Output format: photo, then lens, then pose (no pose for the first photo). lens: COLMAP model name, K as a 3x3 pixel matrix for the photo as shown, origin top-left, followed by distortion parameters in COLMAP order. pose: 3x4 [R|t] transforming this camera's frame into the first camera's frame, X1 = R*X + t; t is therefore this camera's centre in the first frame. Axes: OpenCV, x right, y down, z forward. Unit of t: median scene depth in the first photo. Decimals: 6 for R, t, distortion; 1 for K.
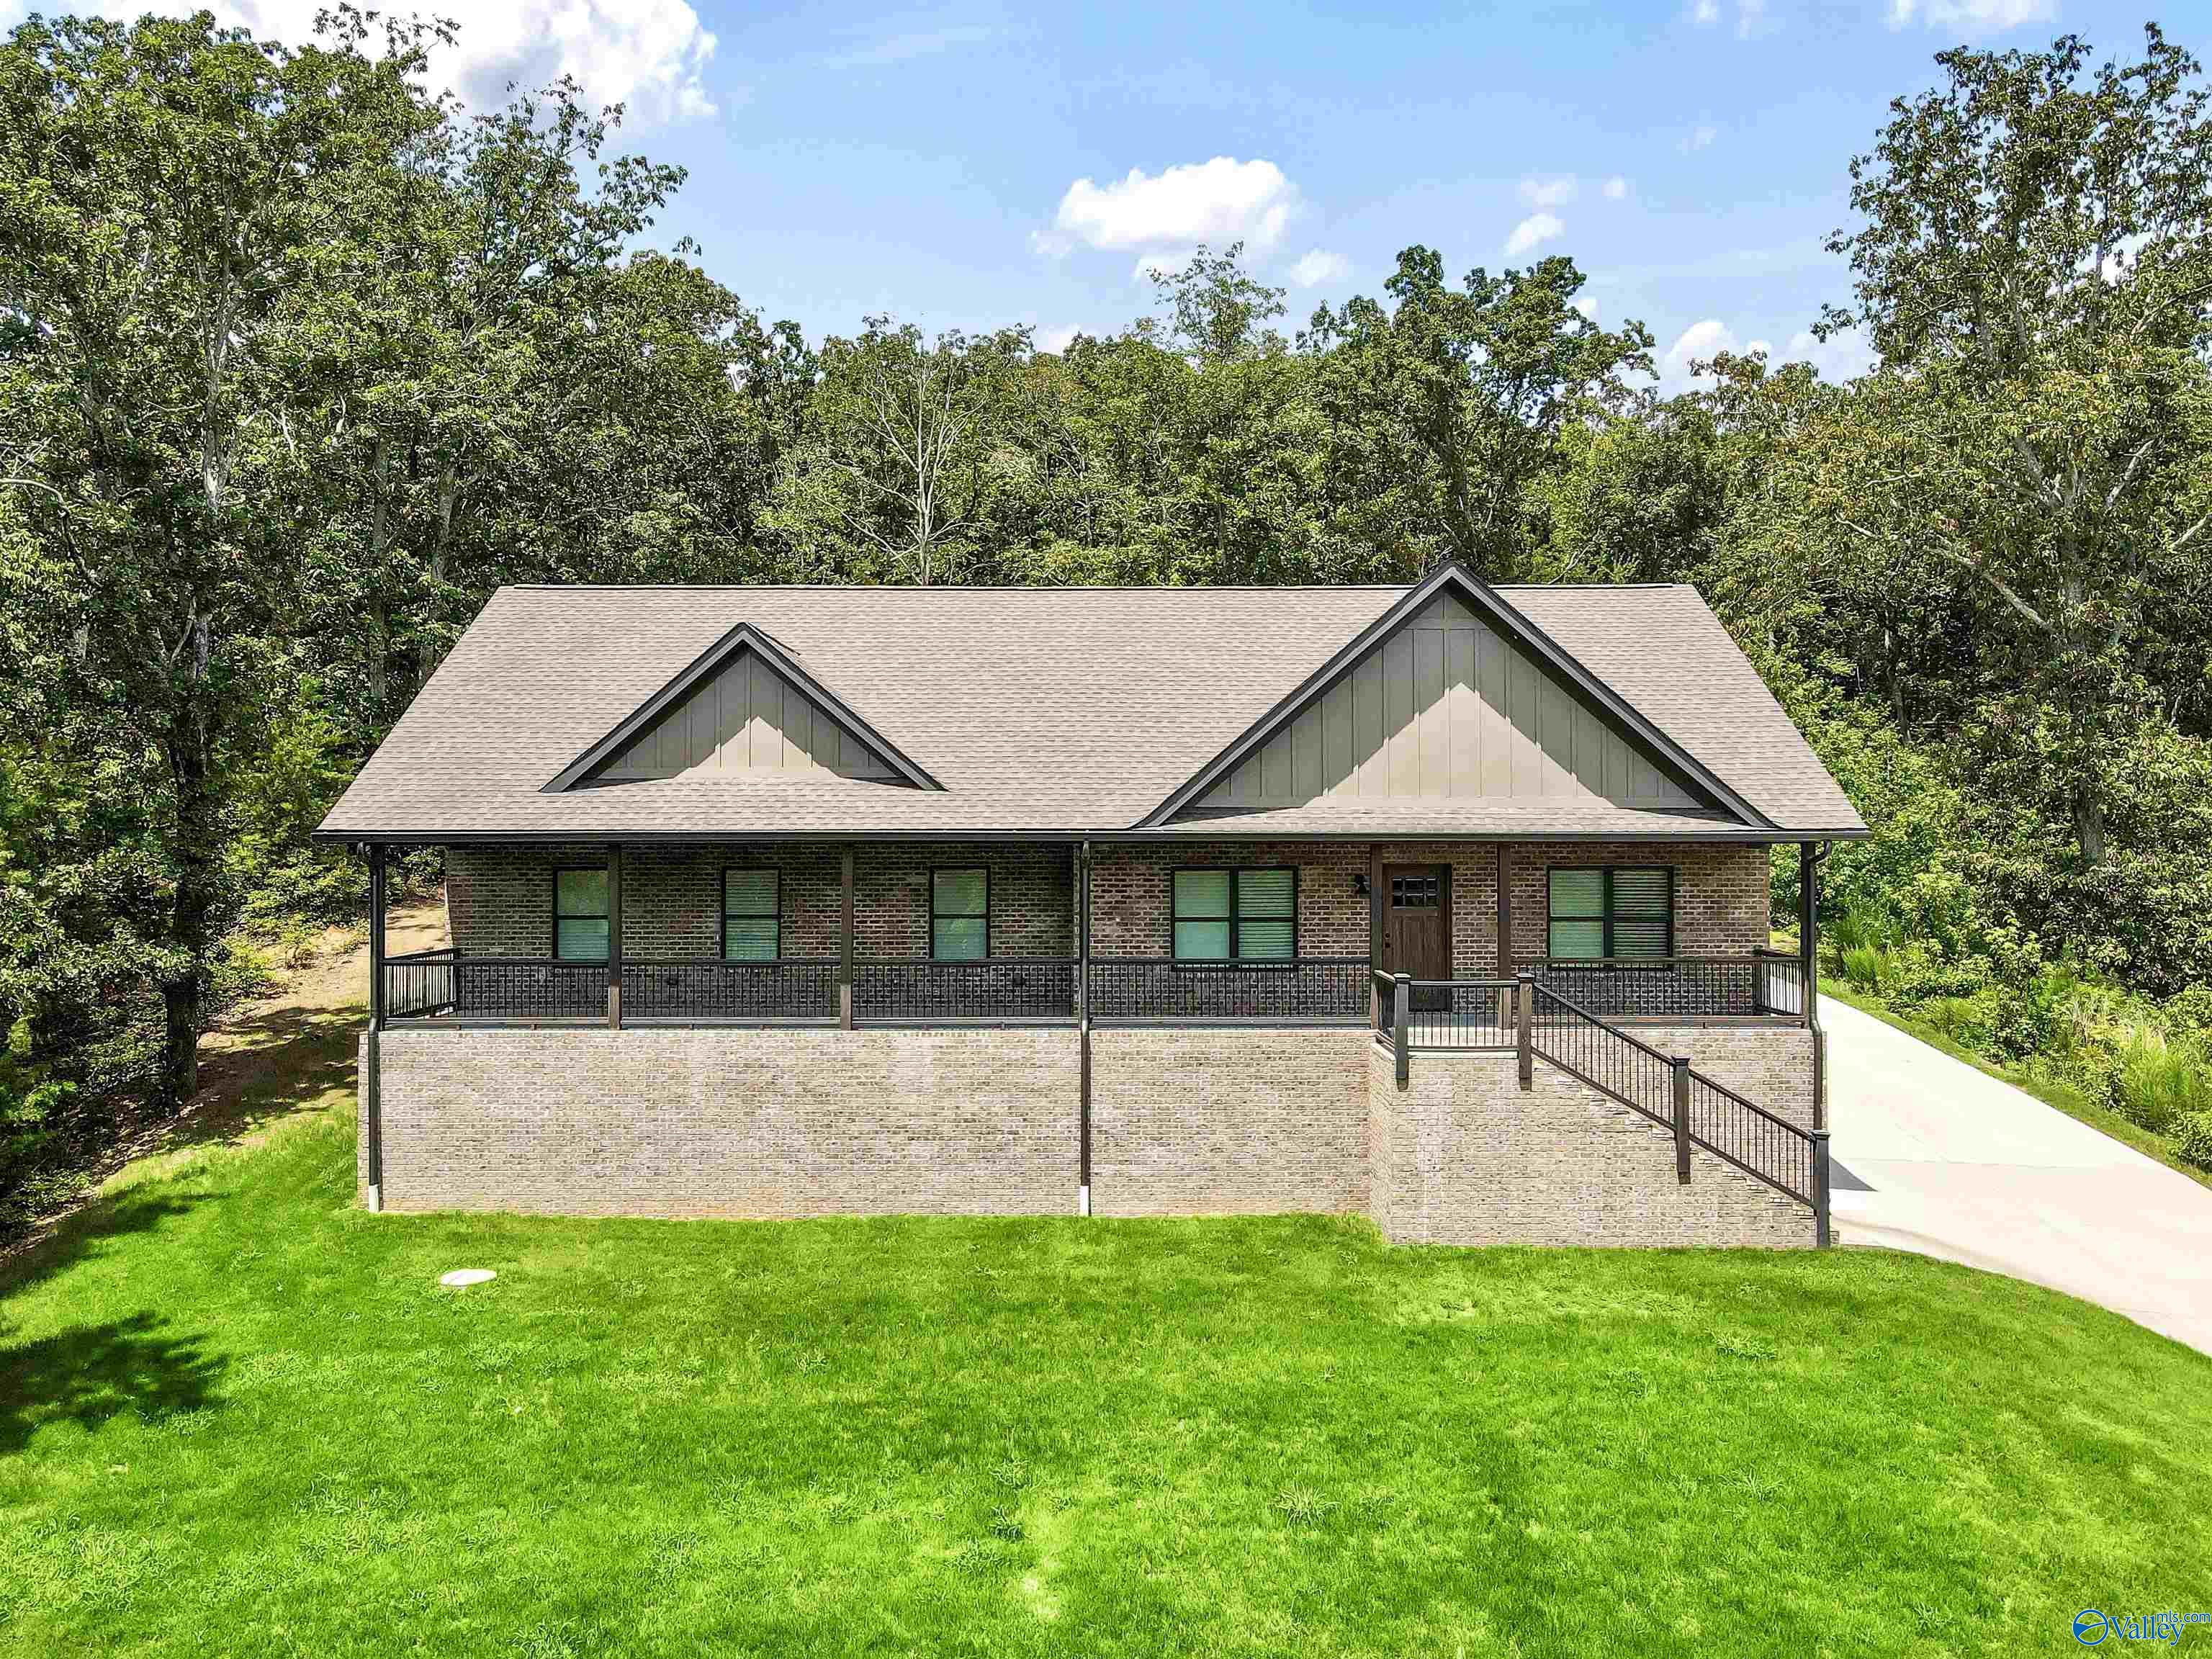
lens RADIAL K [[1622.9, 0, 1122.3], [0, 1622.9, 824.1], [0, 0, 1]] dist [0.008409, 0.010245]
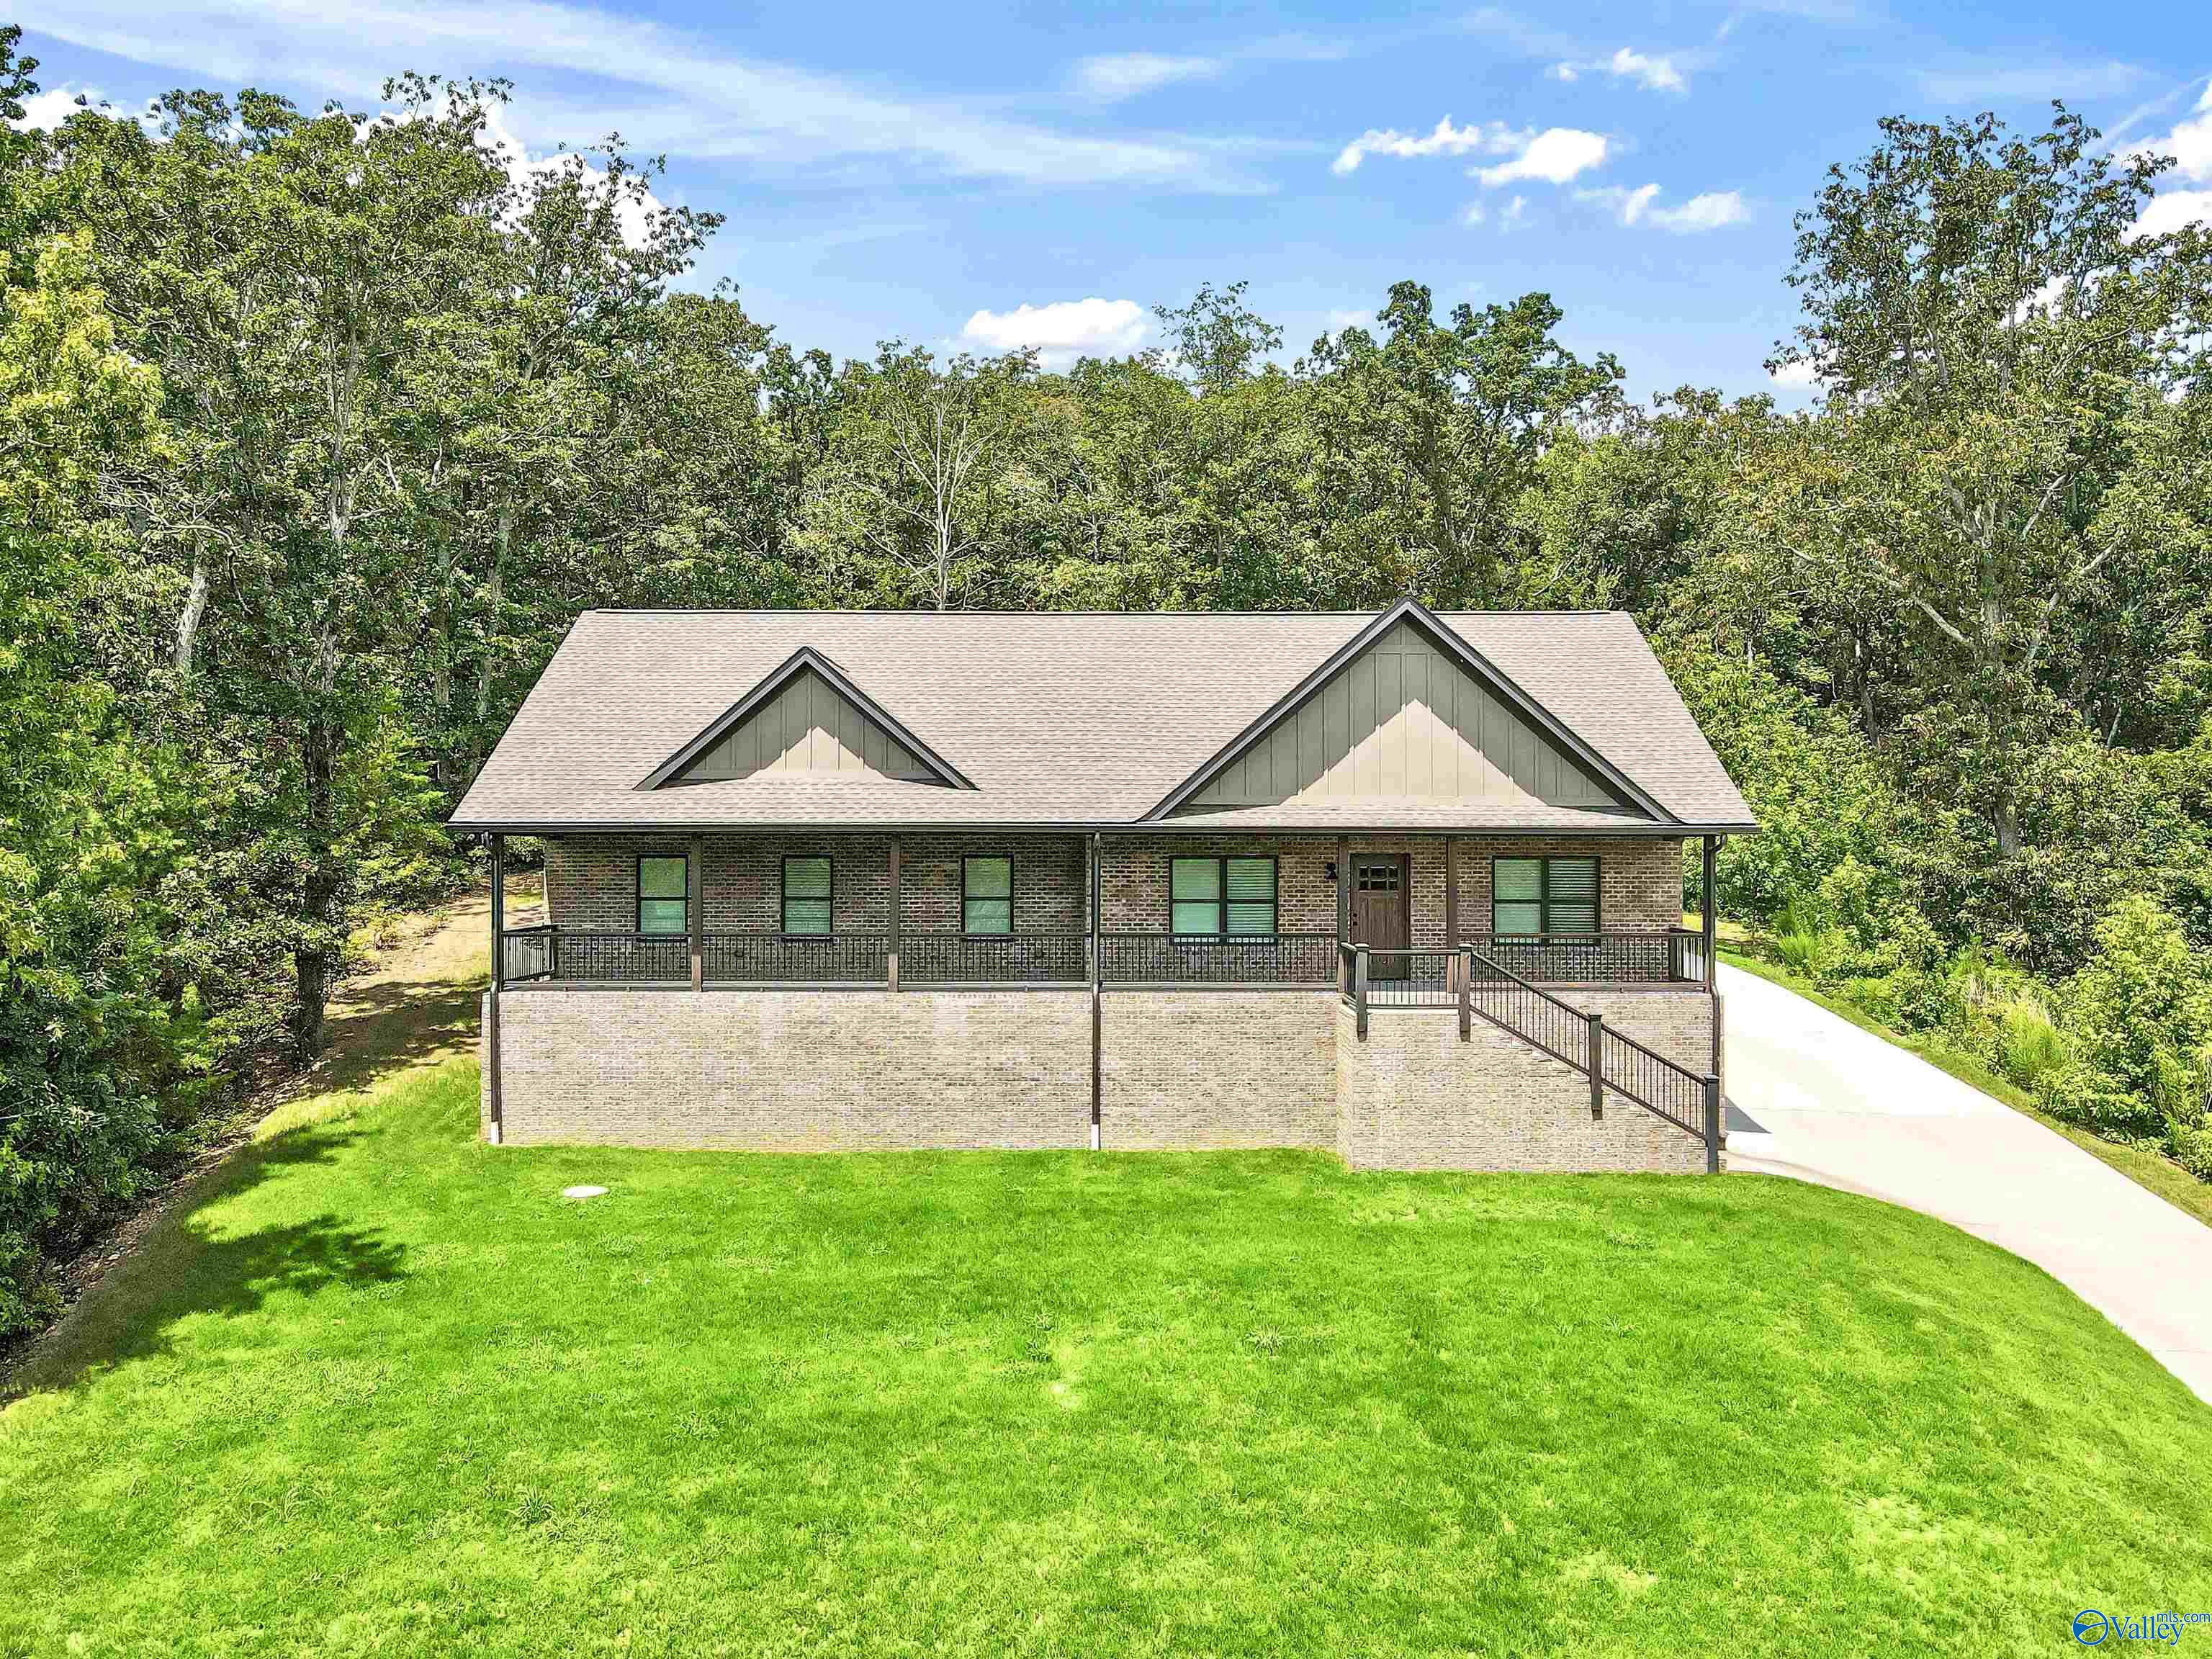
lens RADIAL K [[1622.9, 0, 1122.3], [0, 1622.9, 824.1], [0, 0, 1]] dist [0.008409, 0.010245]
pose [[0.999995, 0.002290, -0.001992, -0.001685], [-0.002293, 0.999996, -0.001565, 0.005780], [0.001989, 0.001570, 0.999997, -0.177163]]
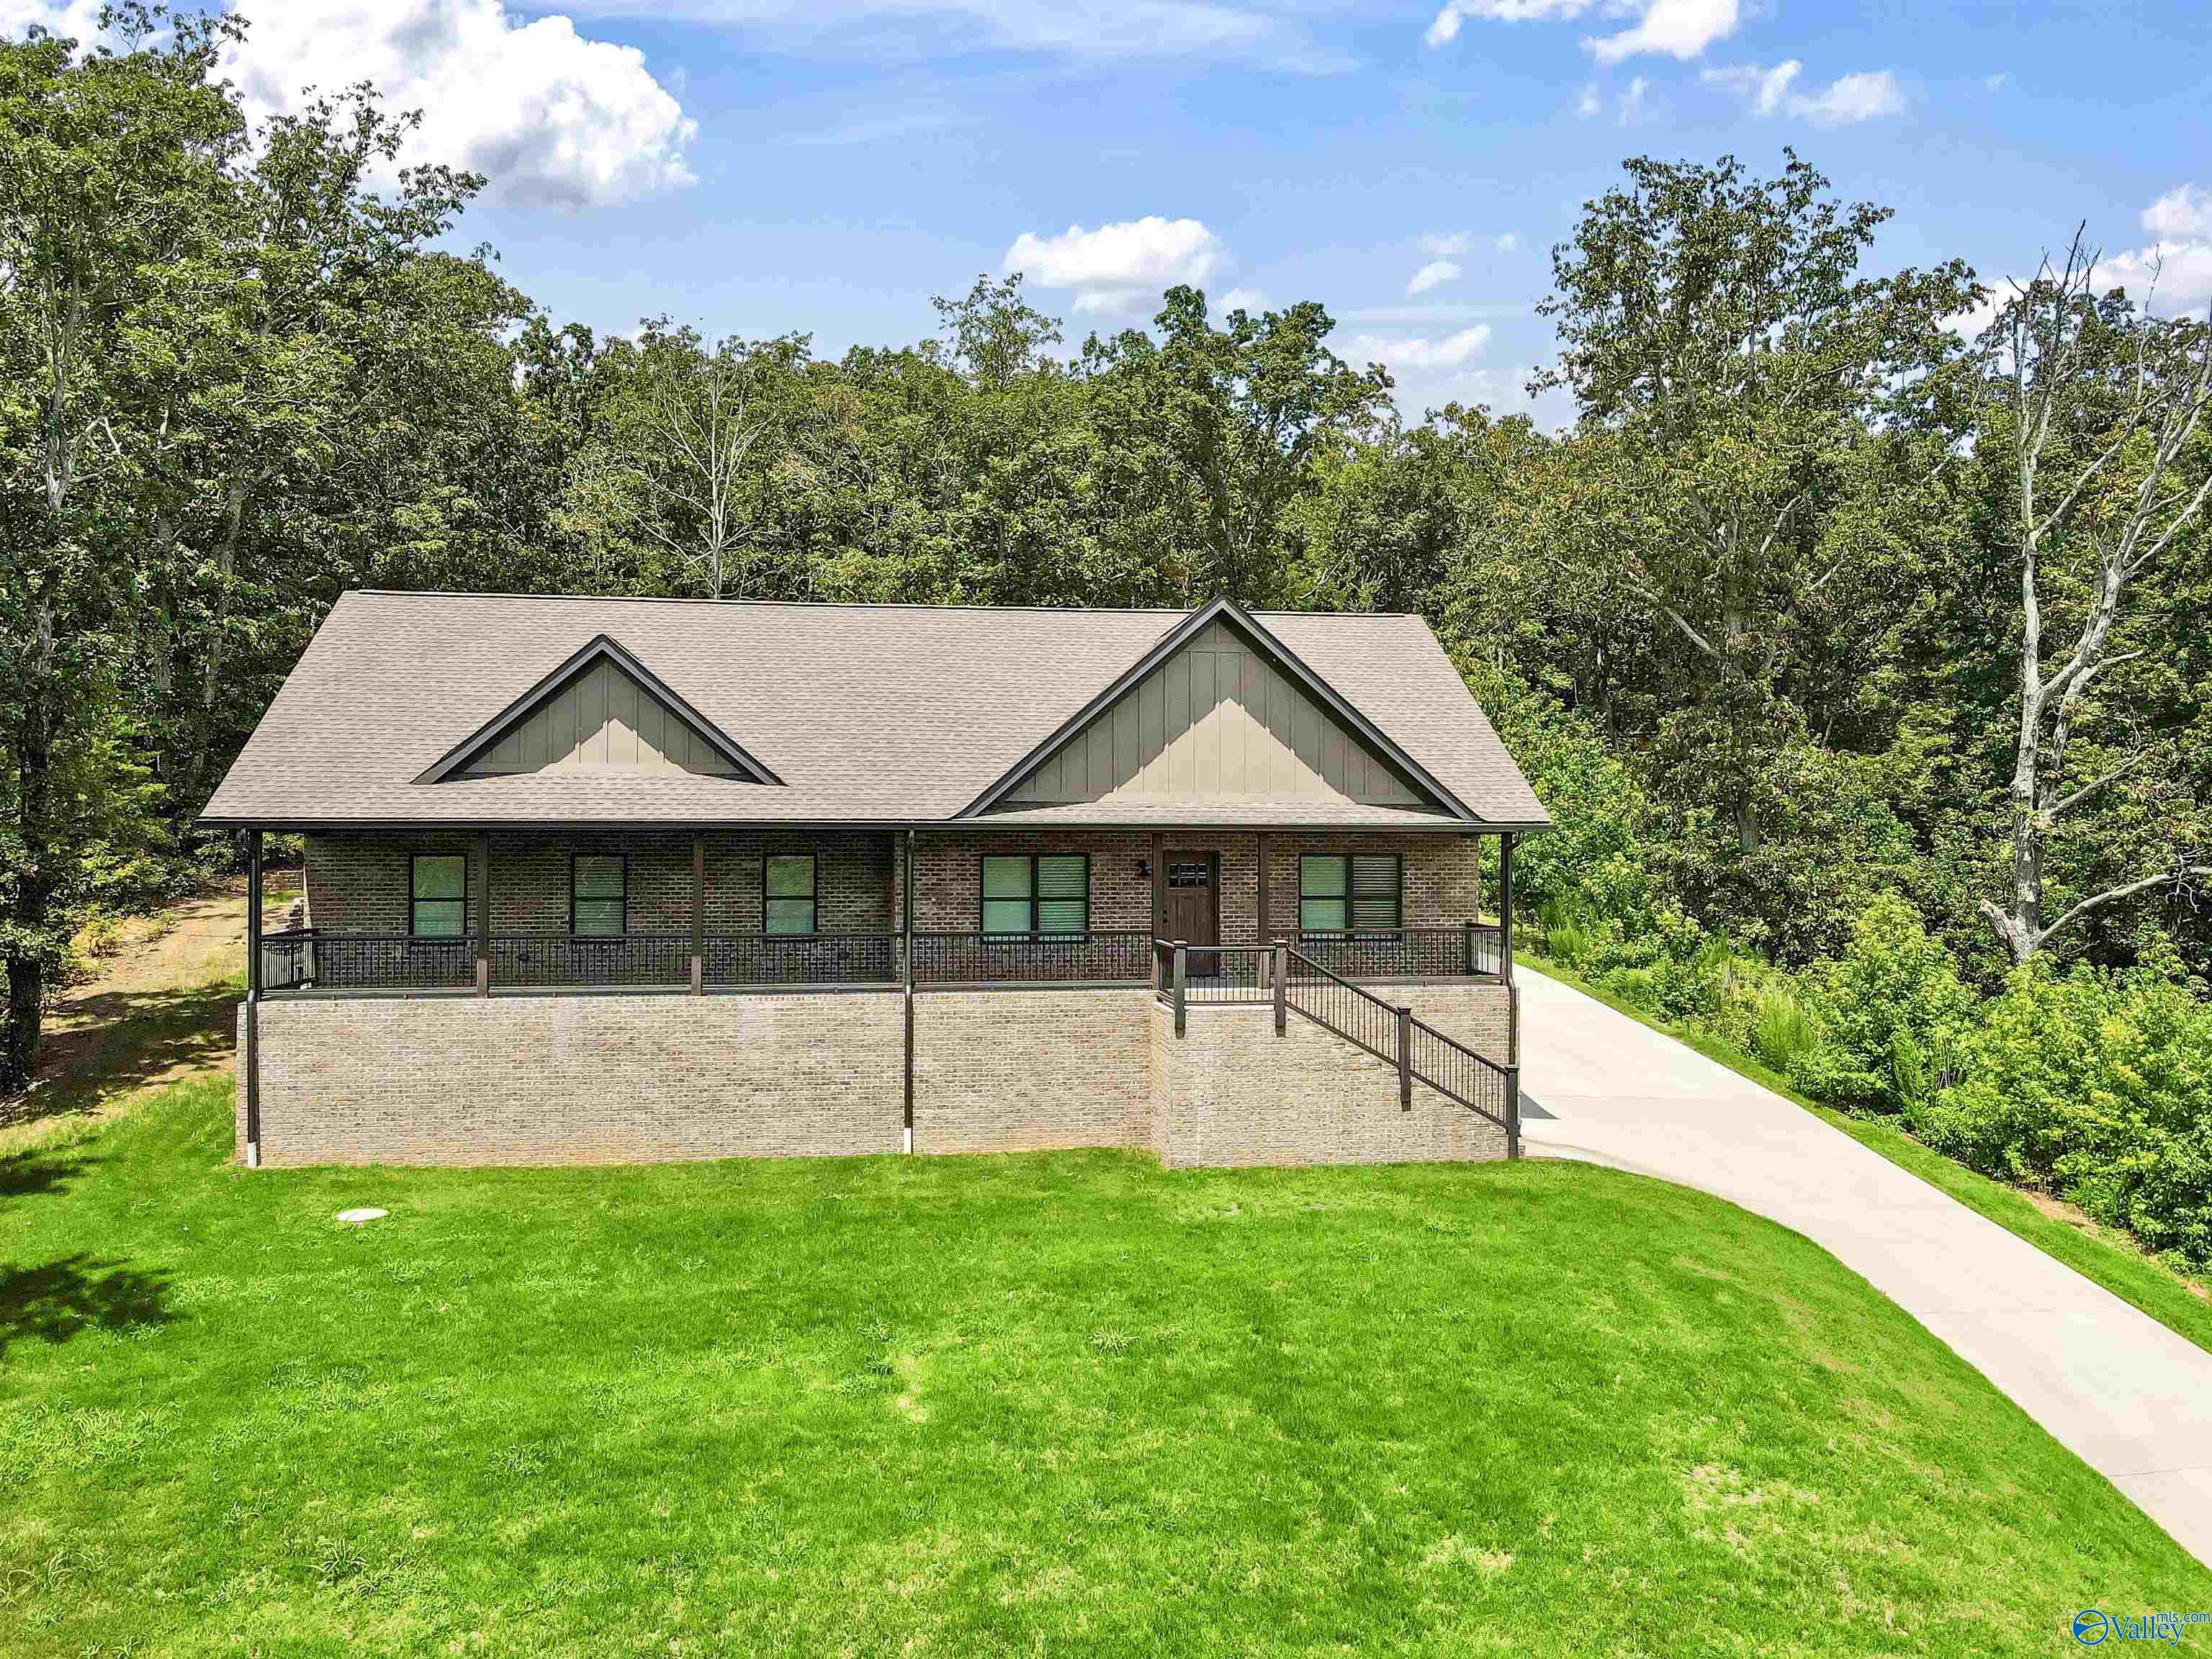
lens RADIAL K [[1622.9, 0, 1122.3], [0, 1622.9, 824.1], [0, 0, 1]] dist [0.008409, 0.010245]
pose [[0.989193, 0.004181, 0.146556, -0.041839], [-0.004187, 0.999991, -0.000265, 0.005684], [-0.146556, -0.000352, 0.989202, -0.163398]]
